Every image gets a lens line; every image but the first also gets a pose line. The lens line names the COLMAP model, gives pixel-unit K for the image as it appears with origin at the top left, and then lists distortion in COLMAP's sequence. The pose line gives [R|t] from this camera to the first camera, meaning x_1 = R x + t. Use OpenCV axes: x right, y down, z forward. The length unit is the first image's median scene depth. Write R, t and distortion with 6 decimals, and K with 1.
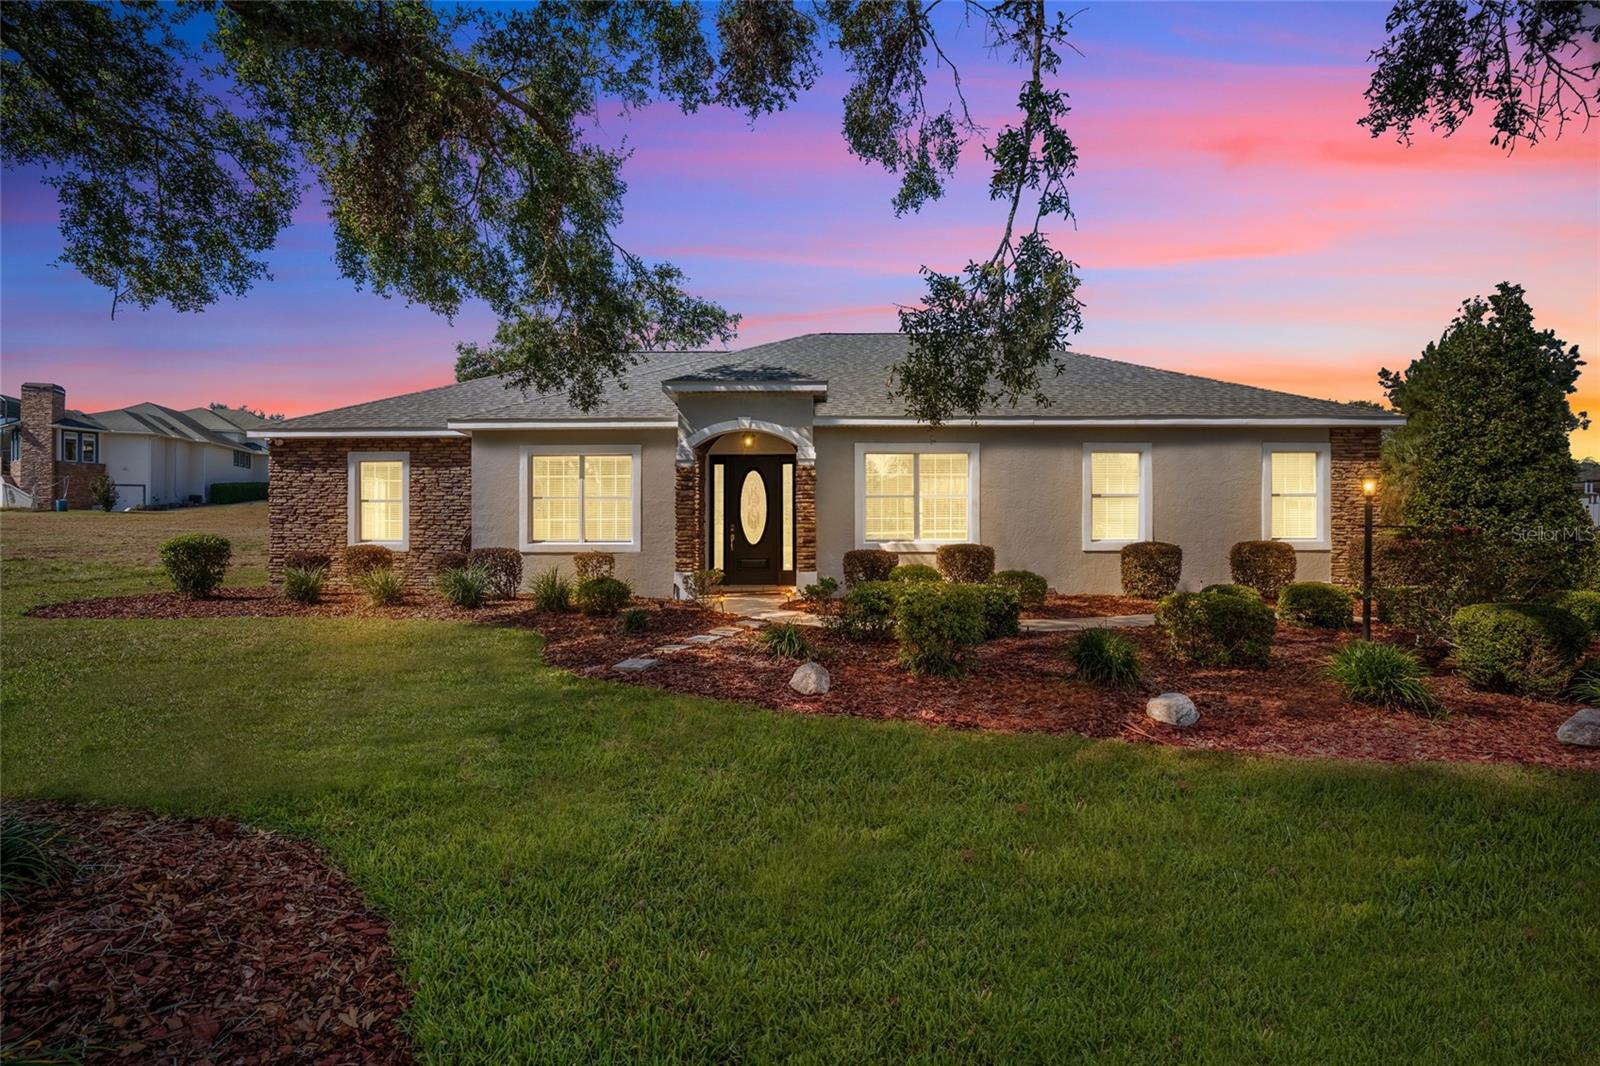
lens RADIAL K [[749.0, 0, 795.8], [0, 749.0, 531.3], [0, 0, 1]] dist [-0.057945, 0.021342]
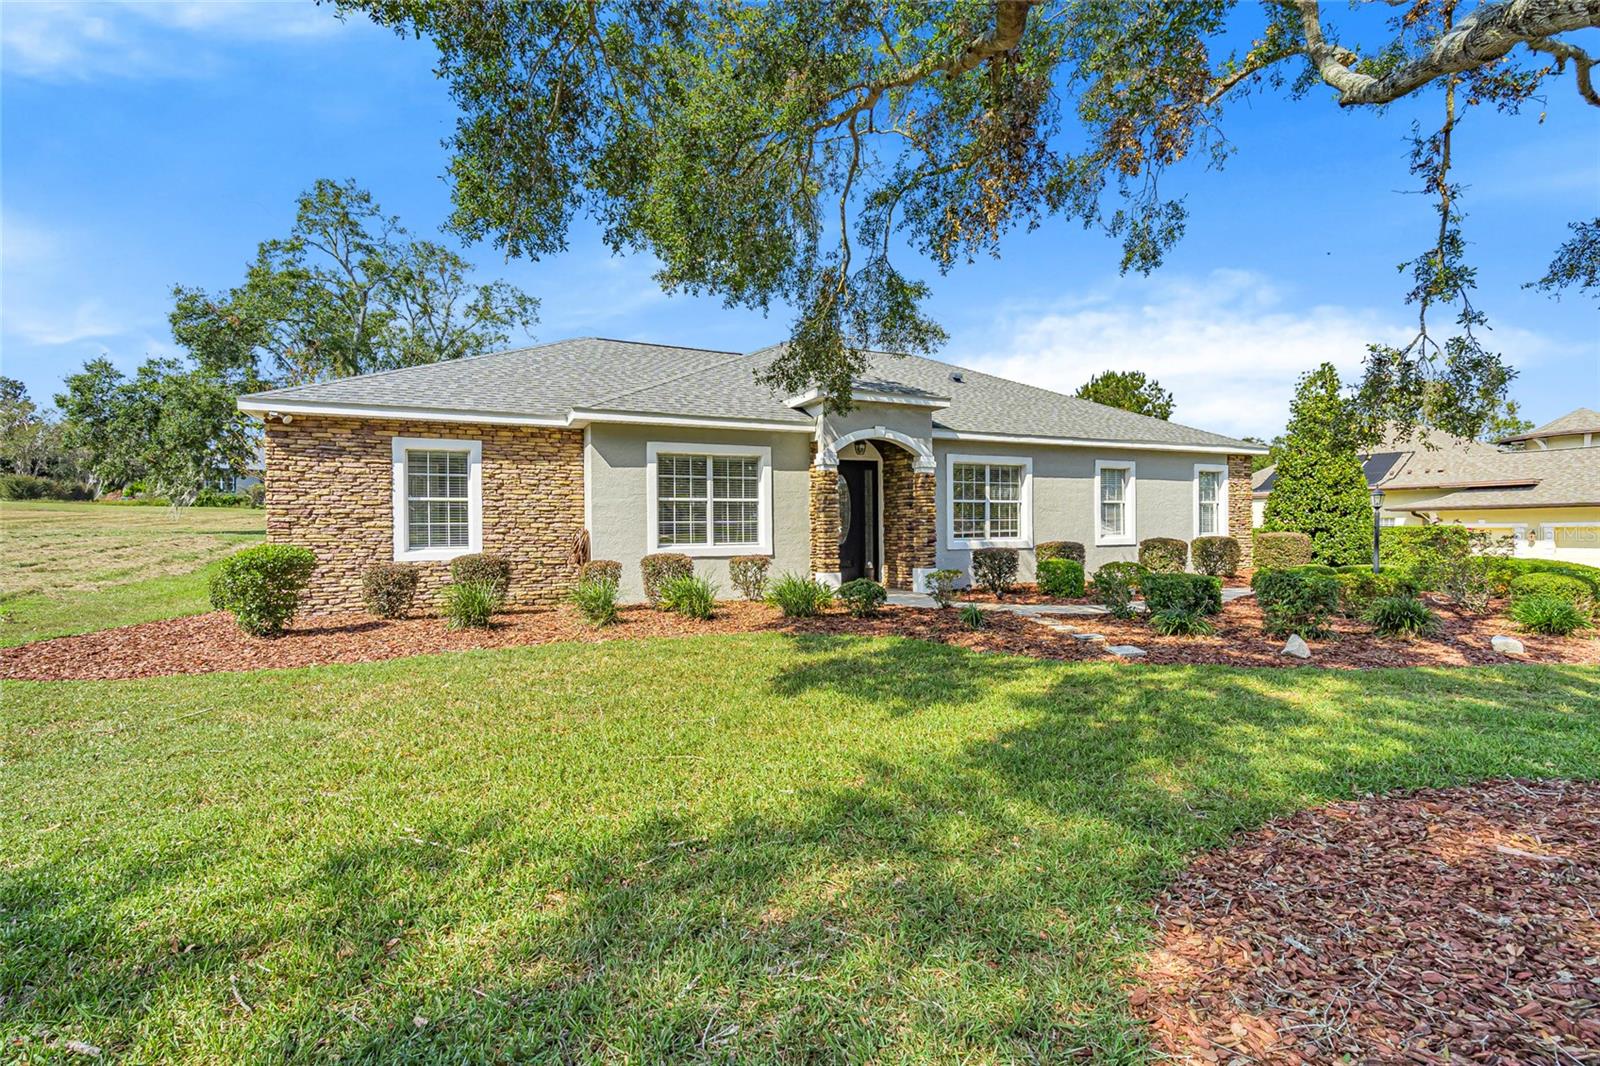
lens RADIAL K [[743.0, 0, 800.0], [0, 743.0, 533.0], [0, 0, 1]] dist [-0.002477, -0.000254]
pose [[0.894687, -0.009623, 0.446589, -0.577163], [0.006896, 0.999946, 0.007733, -0.007629], [-0.446639, -0.003839, 0.894706, 0.086850]]
